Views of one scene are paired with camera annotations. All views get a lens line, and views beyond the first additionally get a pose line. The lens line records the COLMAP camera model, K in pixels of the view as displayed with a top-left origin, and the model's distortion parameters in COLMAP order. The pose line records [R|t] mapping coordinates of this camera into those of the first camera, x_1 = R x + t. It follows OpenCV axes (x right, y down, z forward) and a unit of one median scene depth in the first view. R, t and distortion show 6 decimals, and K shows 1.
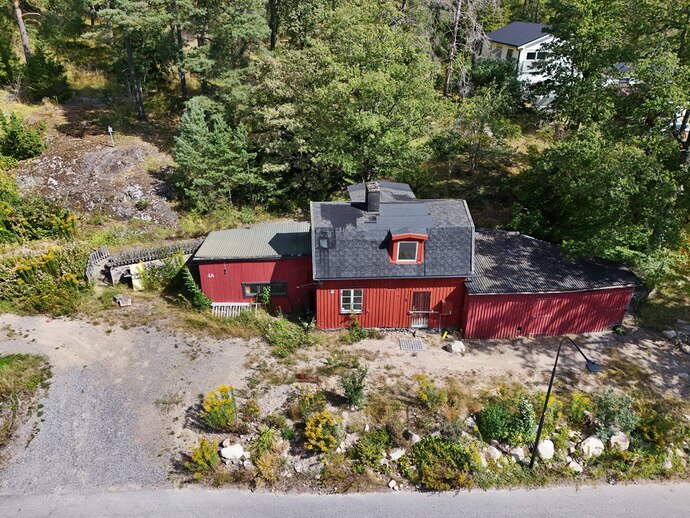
lens RADIAL K [[500.9, 0, 345.0], [0, 500.9, 259.0], [0, 0, 1]] dist [0.074376, -0.067699]
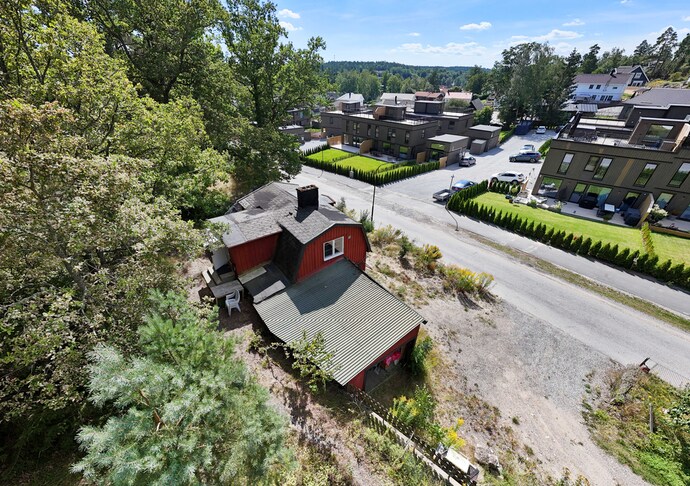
lens RADIAL K [[276.3, 0, 342.1], [0, 276.3, 253.3], [0, 0, 1]] dist [-0.002929, -0.000352]
pose [[-0.524611, -0.488078, 0.697541, -0.503106], [0.373699, 0.604168, 0.703797, -0.467381], [-0.764939, 0.629890, -0.134559, 1.114878]]
